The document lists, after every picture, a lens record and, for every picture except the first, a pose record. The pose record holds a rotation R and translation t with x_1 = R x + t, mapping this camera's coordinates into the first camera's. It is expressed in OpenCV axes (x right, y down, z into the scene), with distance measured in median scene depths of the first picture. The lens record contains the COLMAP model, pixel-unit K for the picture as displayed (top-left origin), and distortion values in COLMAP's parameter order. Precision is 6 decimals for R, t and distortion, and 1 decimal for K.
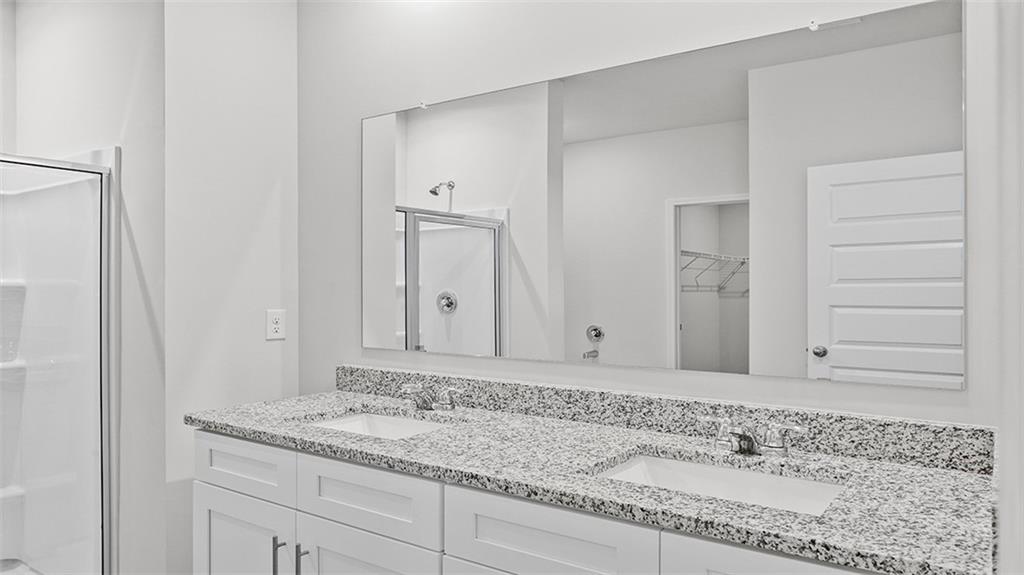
lens RADIAL K [[675.9, 0, 535.0], [0, 675.9, 287.0], [0, 0, 1]] dist [-0.006243, -0.000737]
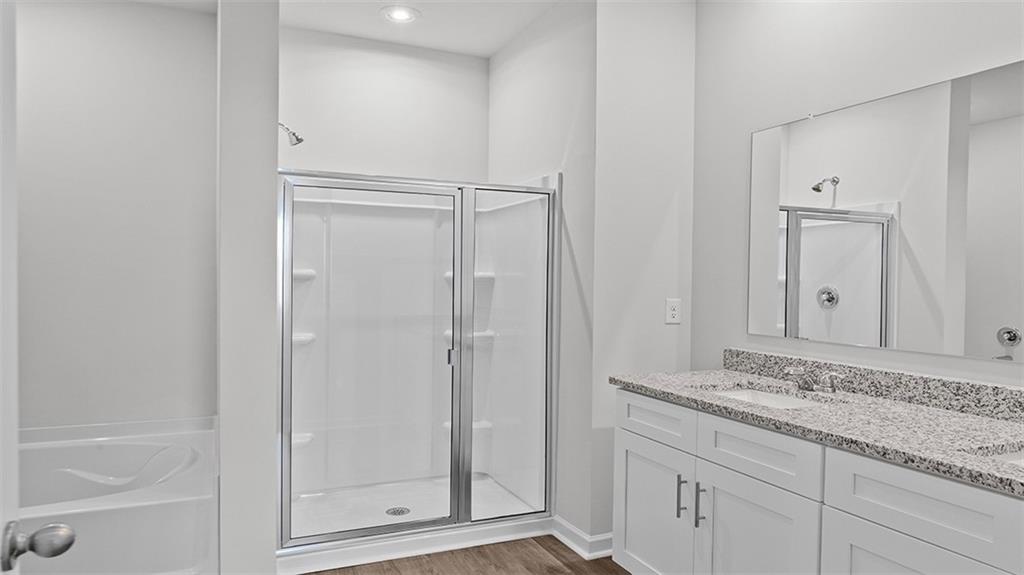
lens RADIAL K [[675.9, 0, 514.6], [0, 675.9, 303.1], [0, 0, 1]] dist [-0.006243, -0.000737]
pose [[0.847137, 0.027363, -0.530669, 0.019170], [-0.010182, 0.999326, 0.035275, 0.002094], [0.531276, -0.024480, 0.846845, -0.218420]]
